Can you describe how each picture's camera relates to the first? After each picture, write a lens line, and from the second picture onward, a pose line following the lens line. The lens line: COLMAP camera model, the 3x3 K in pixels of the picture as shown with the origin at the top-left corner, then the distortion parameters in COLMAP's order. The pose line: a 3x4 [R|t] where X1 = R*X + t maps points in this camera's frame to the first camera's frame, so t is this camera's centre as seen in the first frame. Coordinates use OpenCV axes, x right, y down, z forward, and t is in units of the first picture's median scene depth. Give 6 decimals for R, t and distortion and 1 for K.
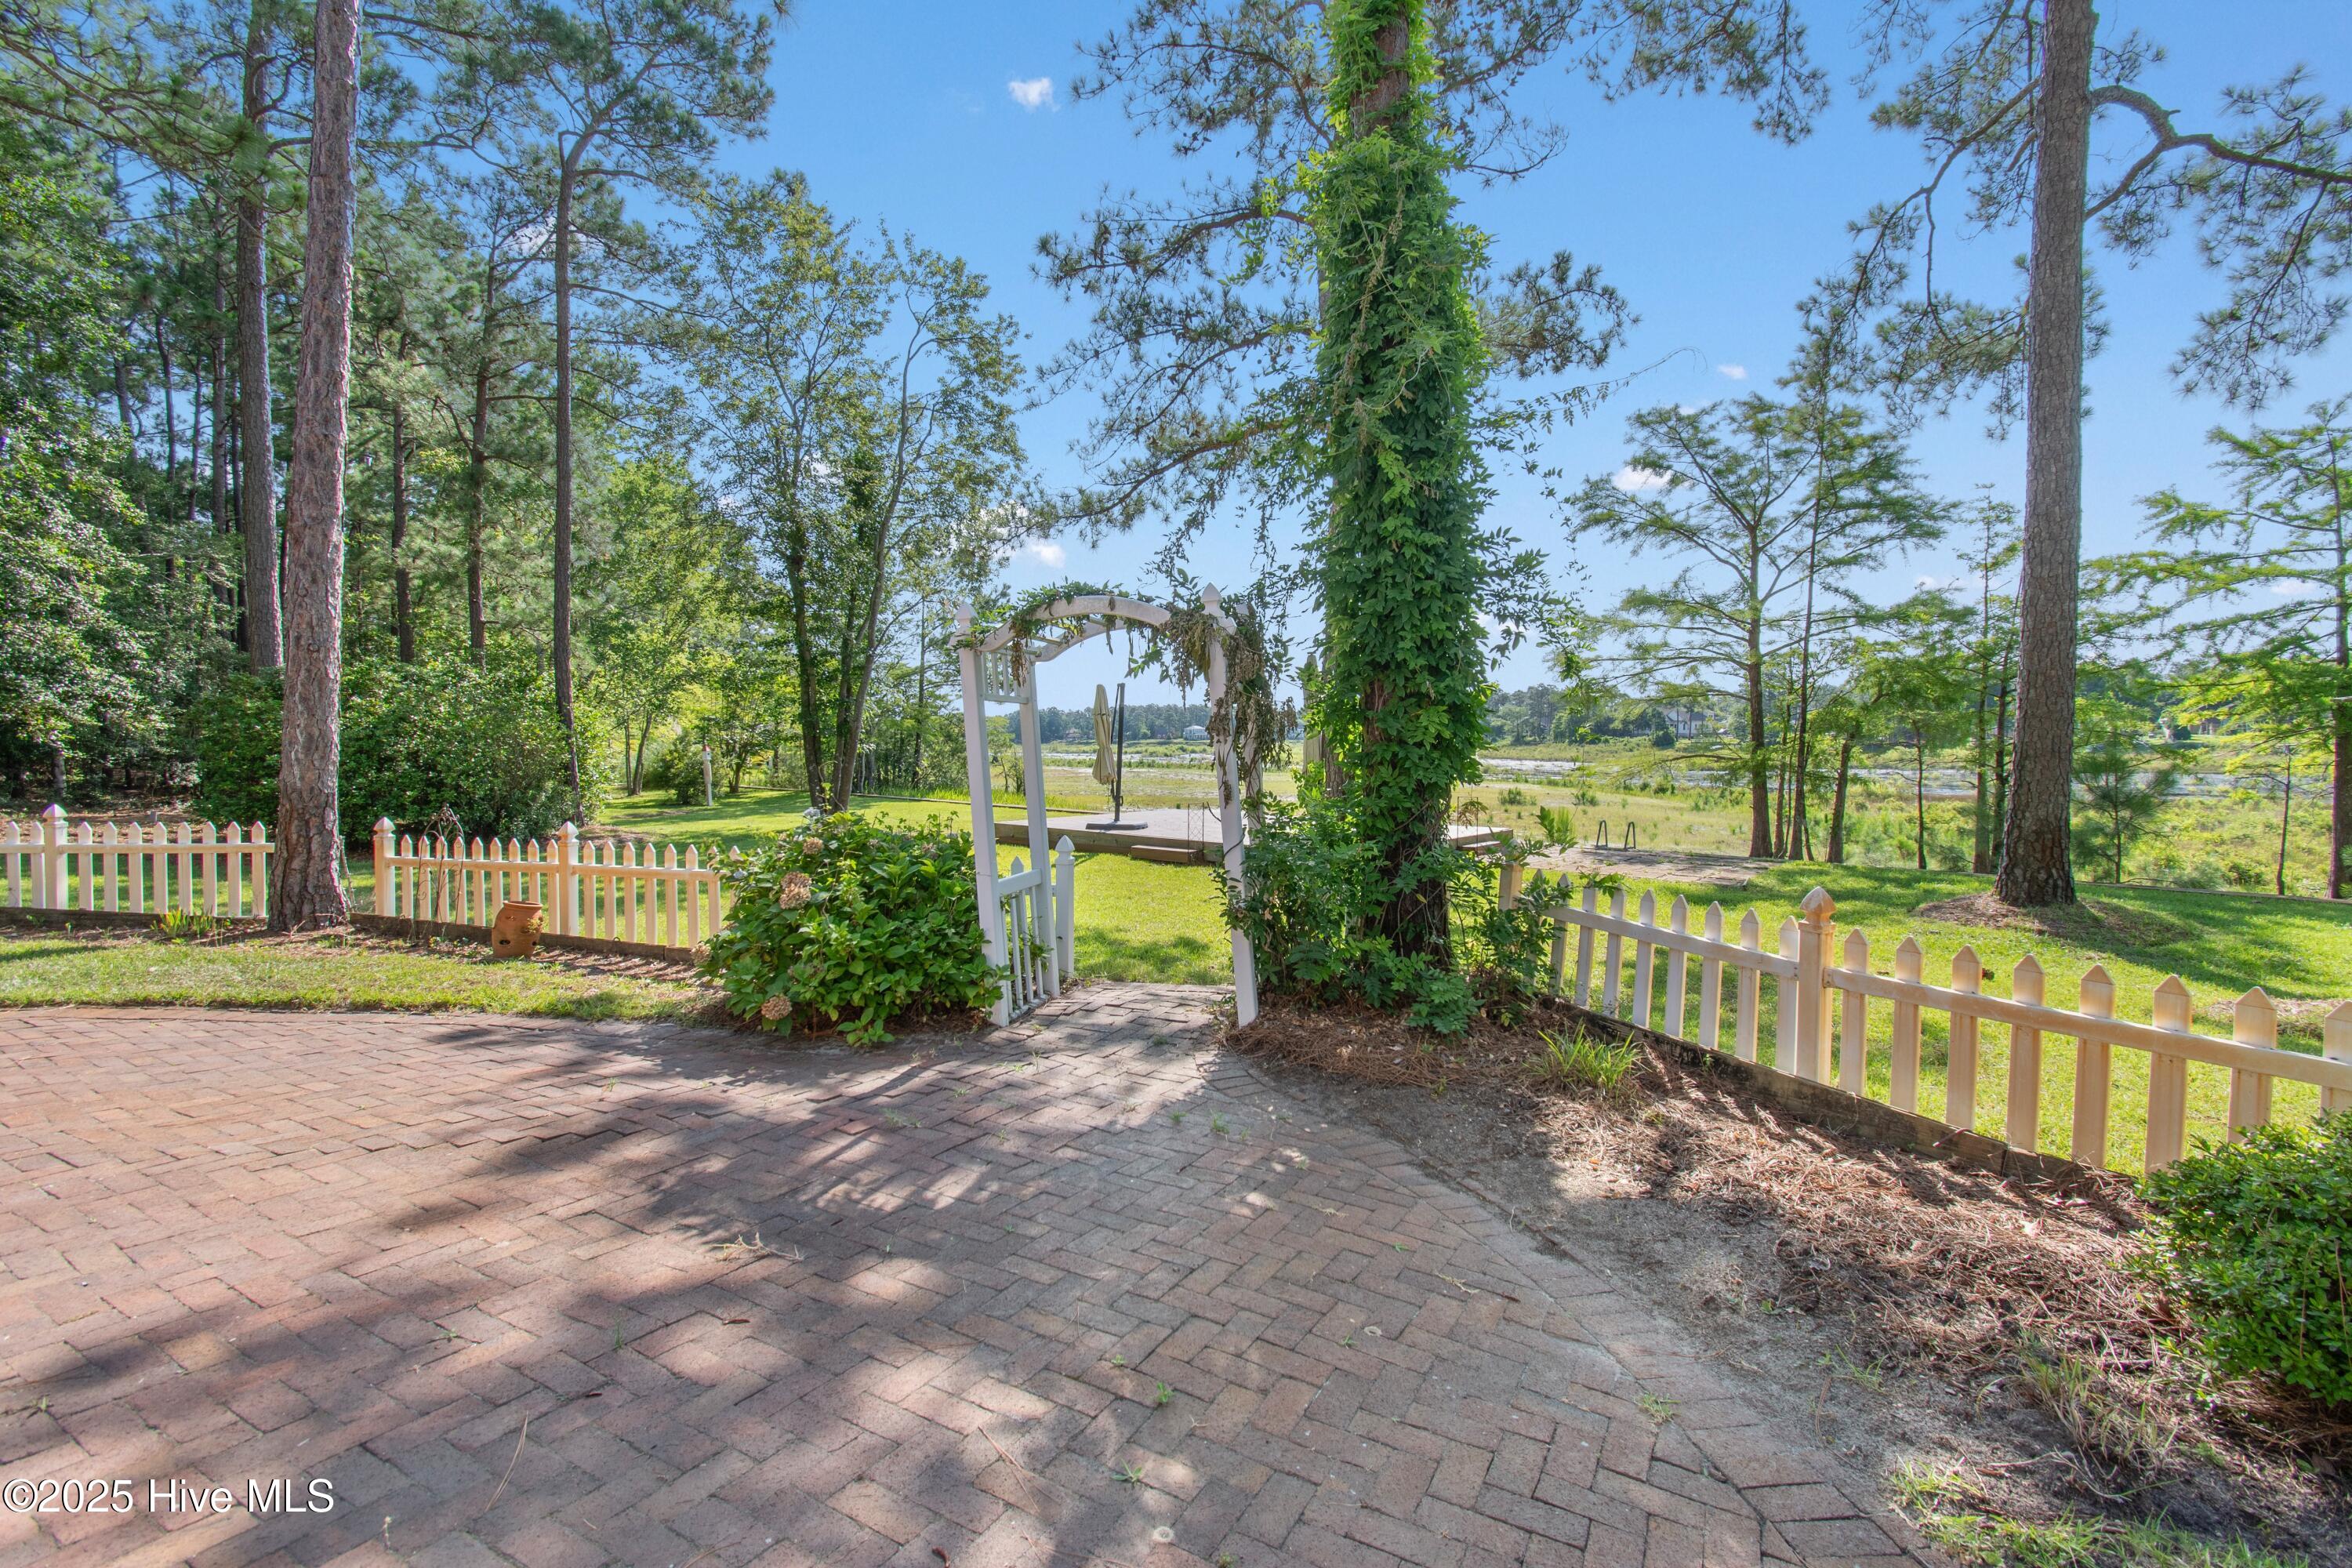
lens RADIAL K [[1032.4, 0, 1190.5], [0, 1032.4, 785.1], [0, 0, 1]] dist [0.001179, -0.000491]
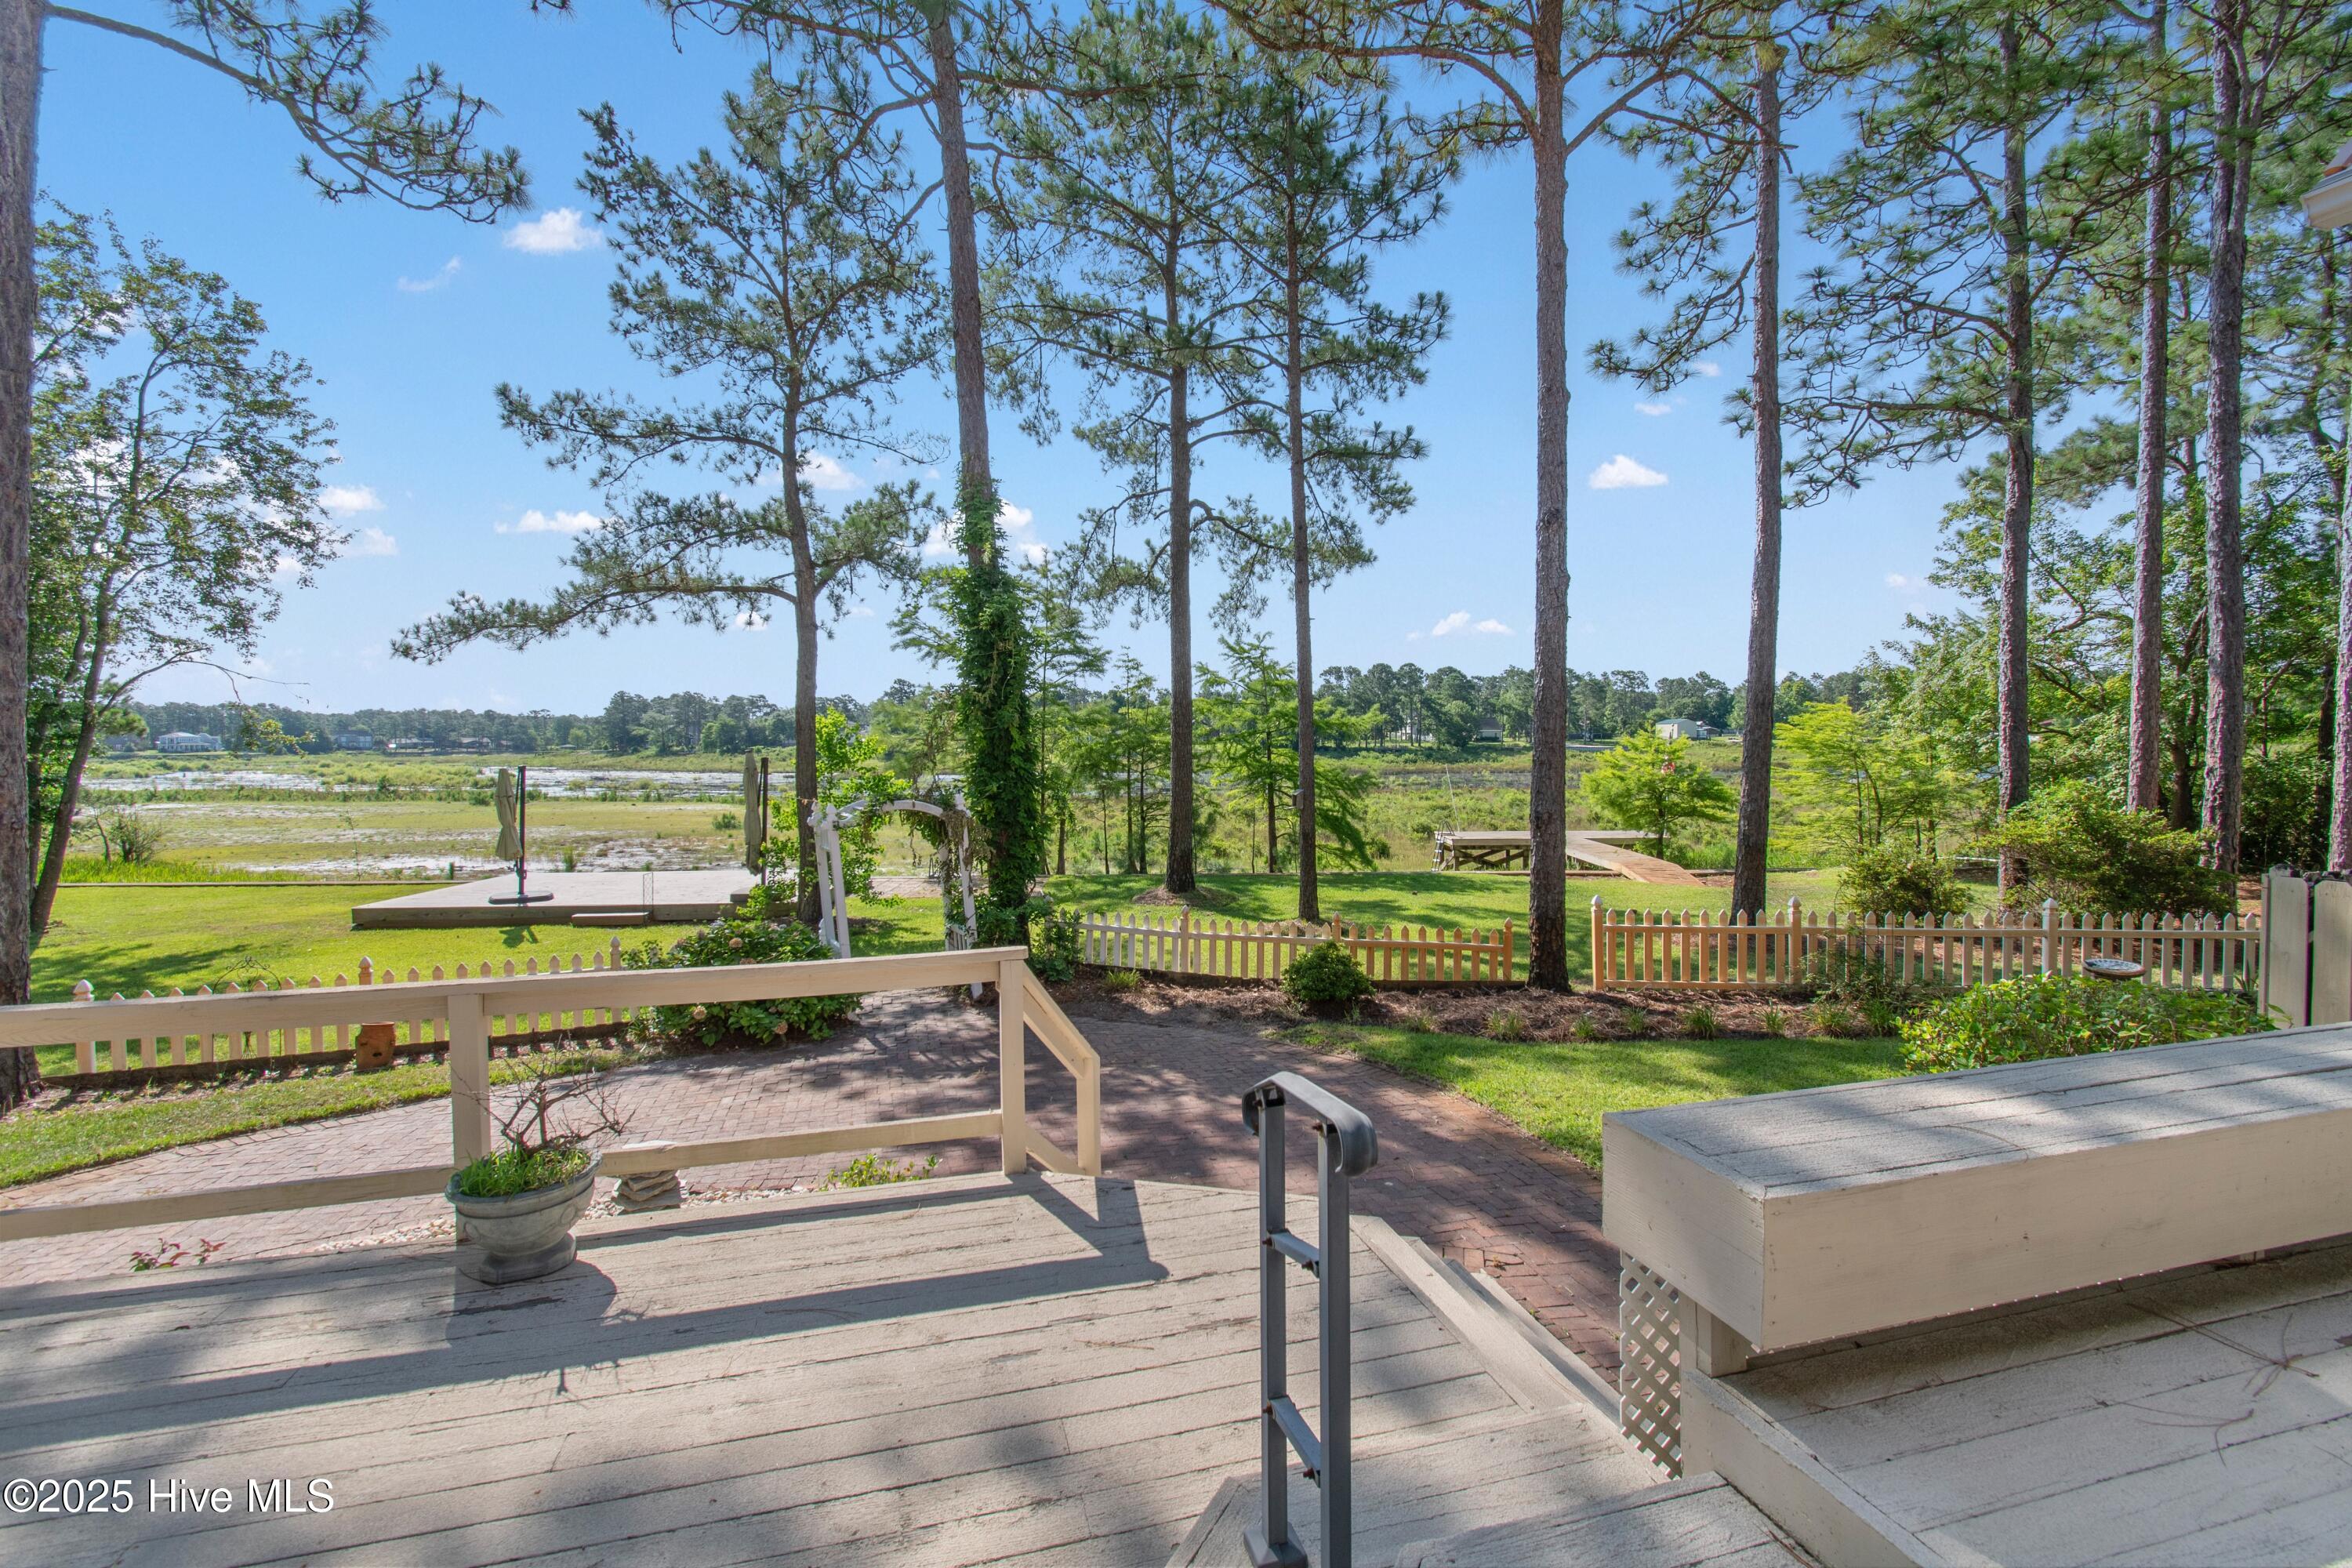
lens RADIAL K [[1032.4, 0, 1190.5], [0, 1032.4, 785.1], [0, 0, 1]] dist [0.001179, -0.000491]
pose [[0.704185, -0.030745, 0.709350, -0.498220], [0.034653, 0.999360, 0.008913, -0.092526], [-0.709170, 0.018305, 0.704800, -0.371673]]
